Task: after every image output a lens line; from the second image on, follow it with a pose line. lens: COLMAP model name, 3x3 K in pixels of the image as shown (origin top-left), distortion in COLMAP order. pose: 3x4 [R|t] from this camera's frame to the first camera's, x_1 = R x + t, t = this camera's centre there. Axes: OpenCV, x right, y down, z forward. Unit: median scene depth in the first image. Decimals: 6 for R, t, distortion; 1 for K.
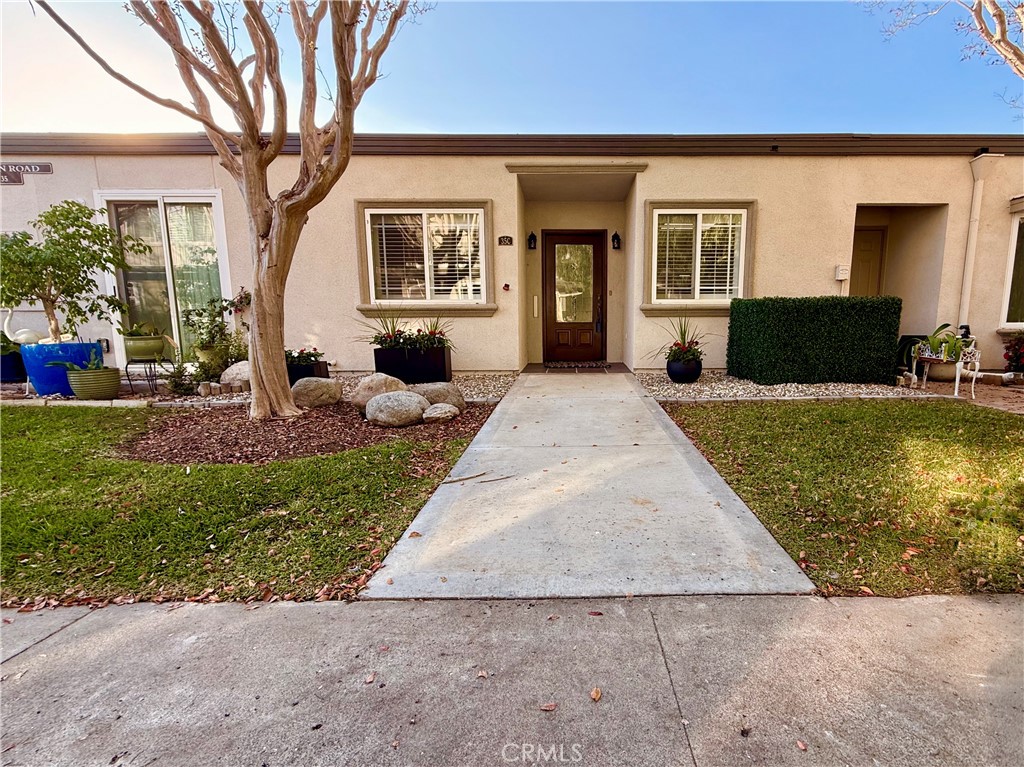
lens RADIAL K [[406.2, 0, 515.8], [0, 406.2, 383.0], [0, 0, 1]] dist [-0.000423, 0.000692]
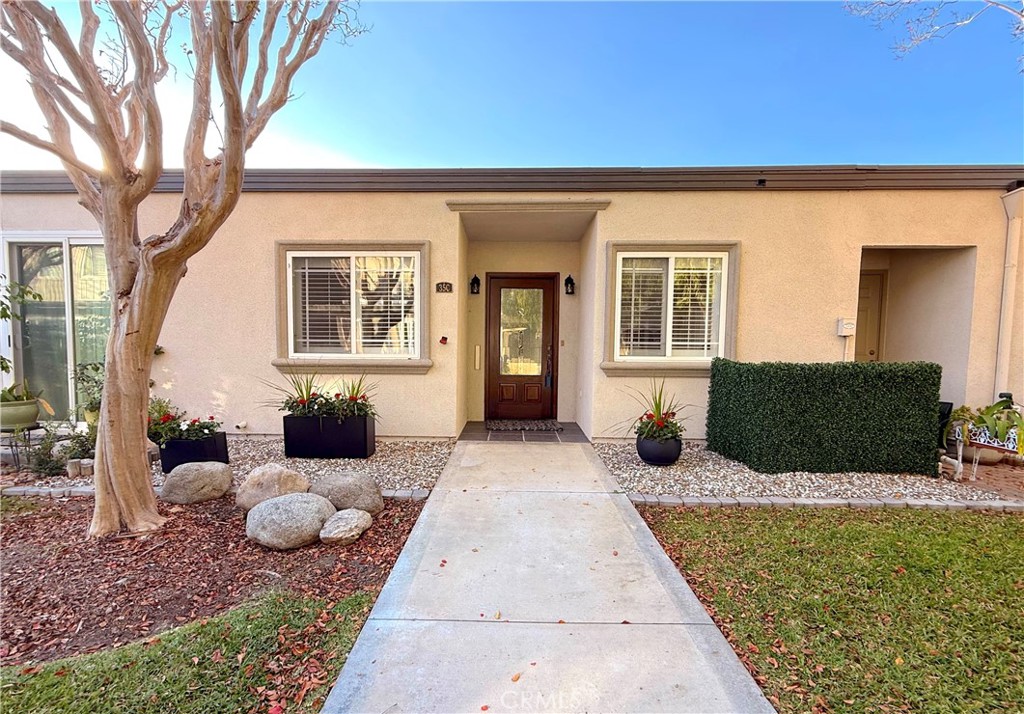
lens RADIAL K [[412.5, 0, 434.2], [0, 412.5, 400.6], [0, 0, 1]] dist [0.000175, -0.000187]
pose [[0.998233, 0.022806, -0.054879, 0.008469], [-0.025238, 0.998711, -0.044034, -0.075983], [0.053804, 0.045341, 0.997522, 0.140759]]
